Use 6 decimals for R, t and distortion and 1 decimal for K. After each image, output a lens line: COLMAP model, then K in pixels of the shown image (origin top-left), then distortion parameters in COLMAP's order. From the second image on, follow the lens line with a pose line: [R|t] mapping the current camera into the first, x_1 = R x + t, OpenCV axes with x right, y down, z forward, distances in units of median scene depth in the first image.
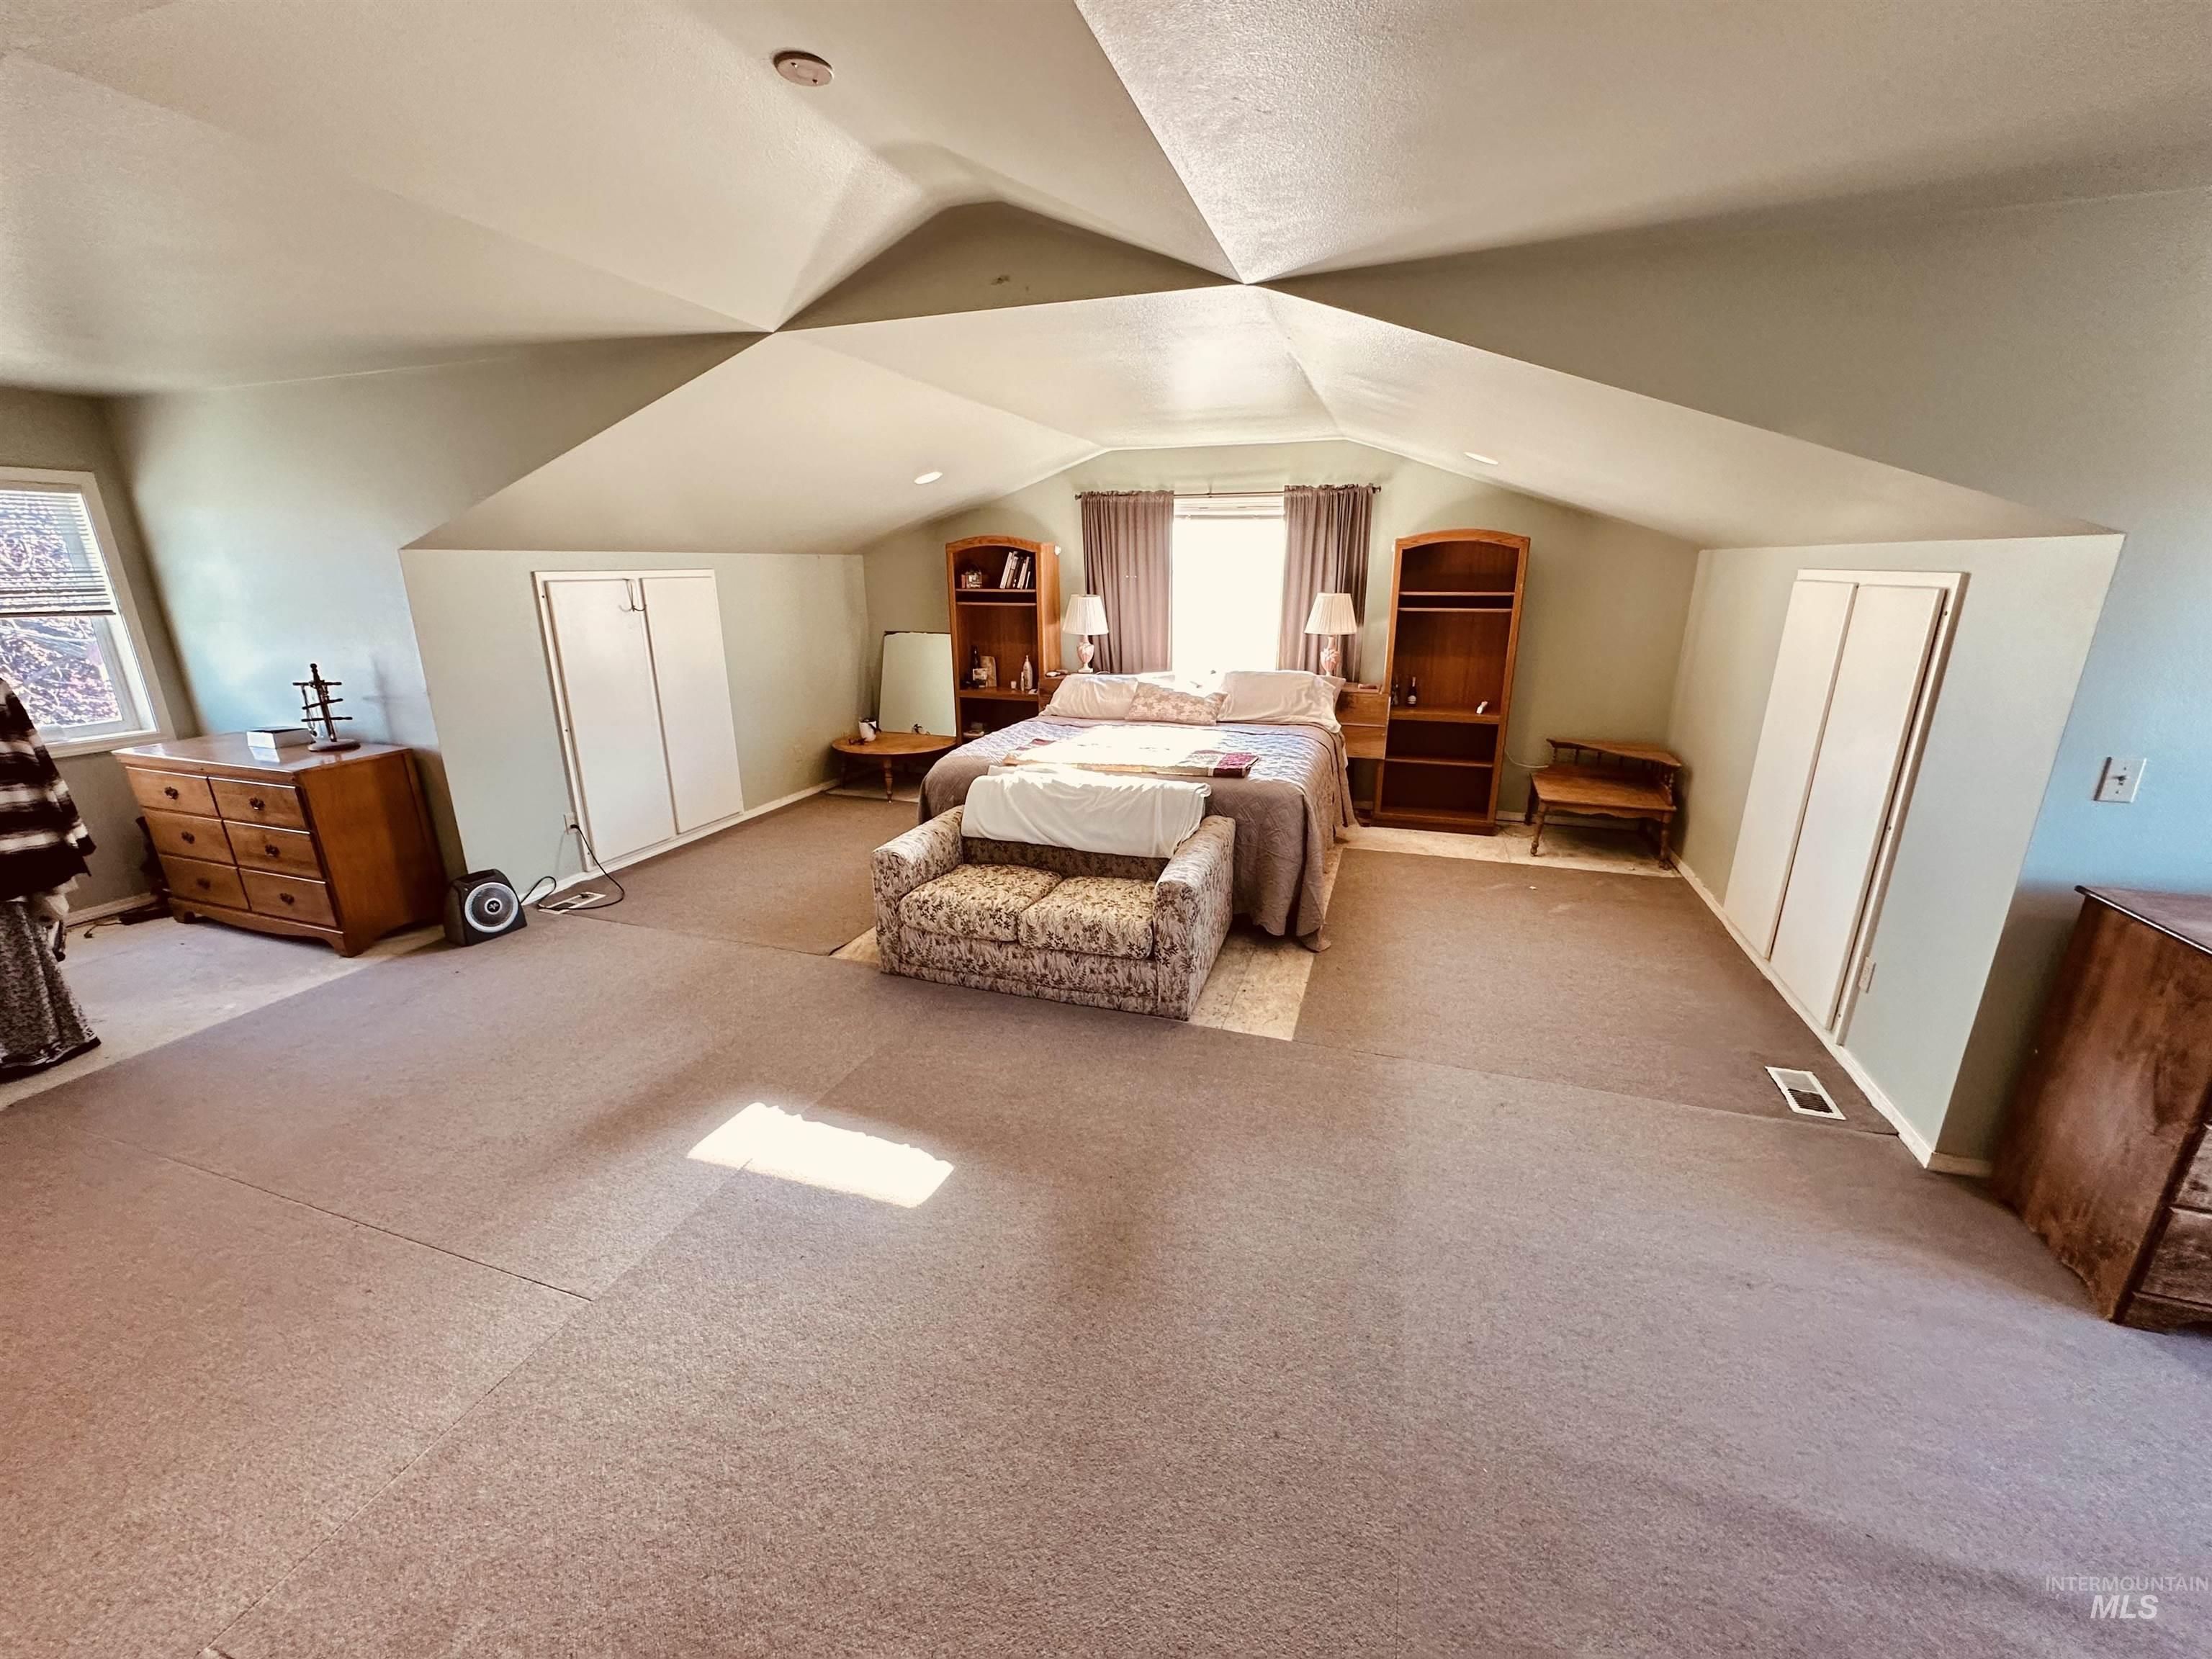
lens RADIAL K [[883.1, 0, 1105.0], [0, 883.1, 831.9], [0, 0, 1]] dist [-0.004826, 0.000846]
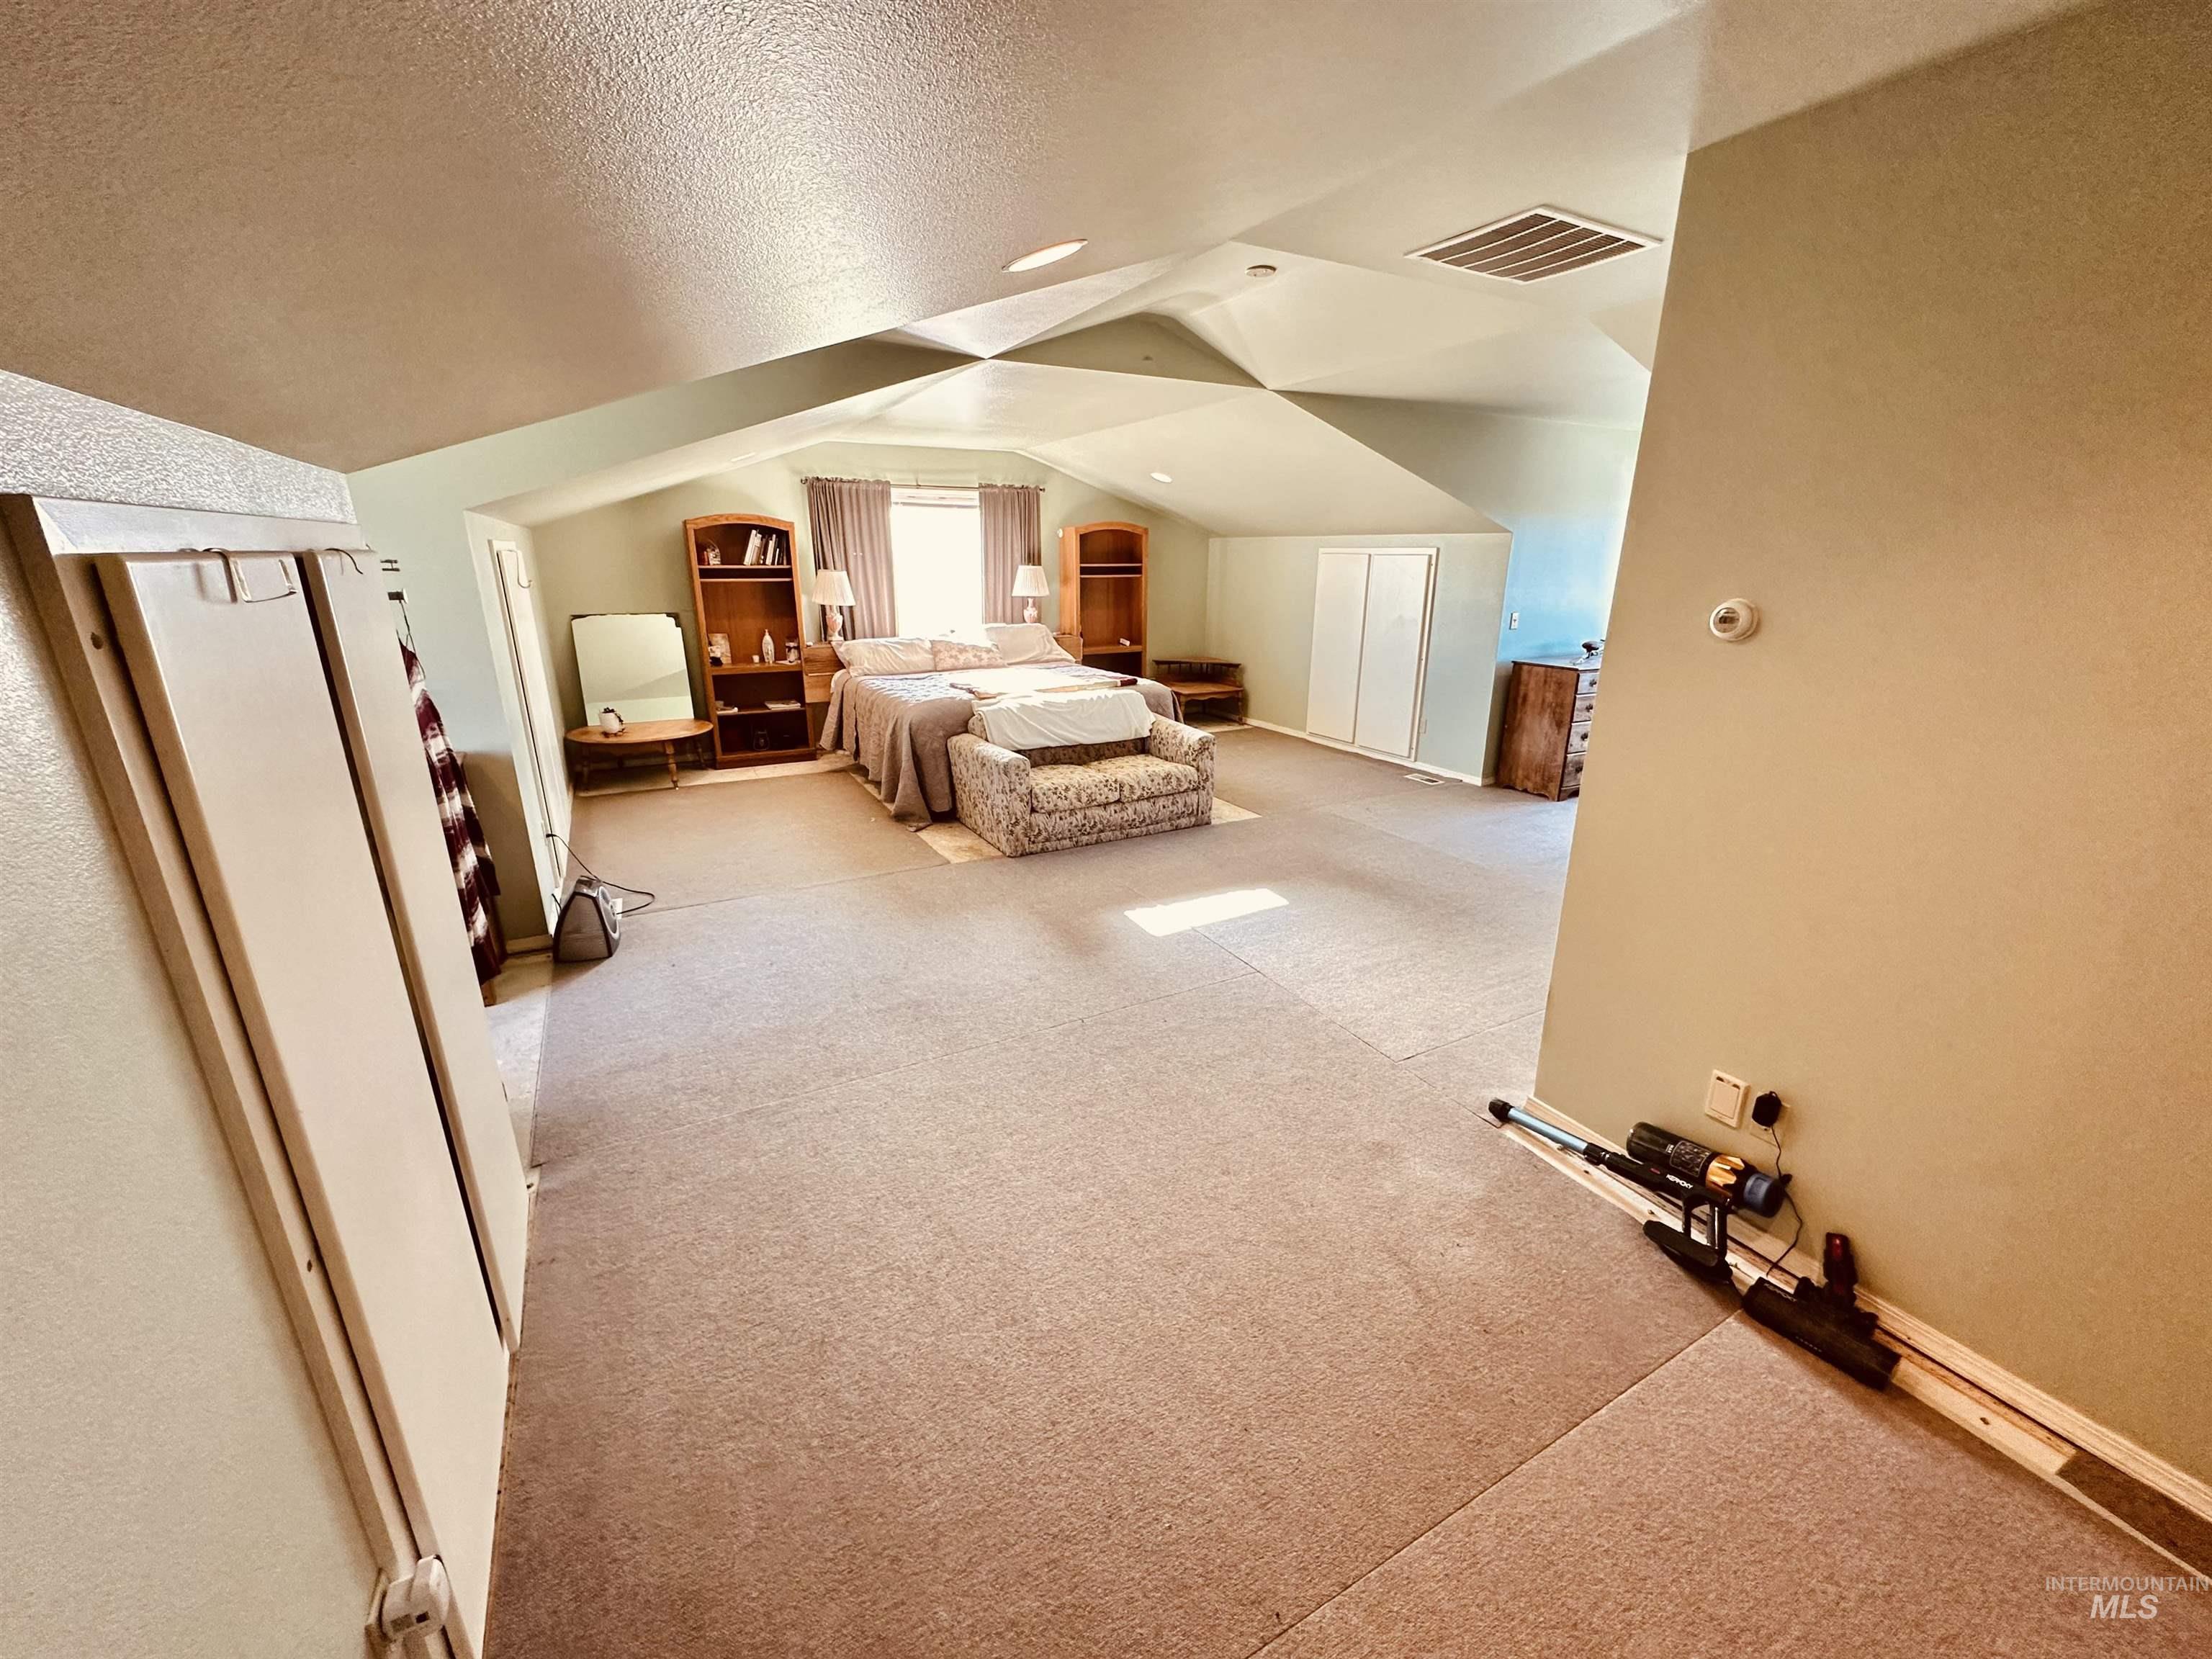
lens RADIAL K [[883.1, 0, 1105.9], [0, 883.1, 826.3], [0, 0, 1]] dist [-0.004826, 0.000846]
pose [[0.673007, -0.213376, 0.708189, -0.743044], [0.210107, 0.973192, 0.093552, 0.016939], [-0.709166, 0.085834, 0.699797, 0.003582]]
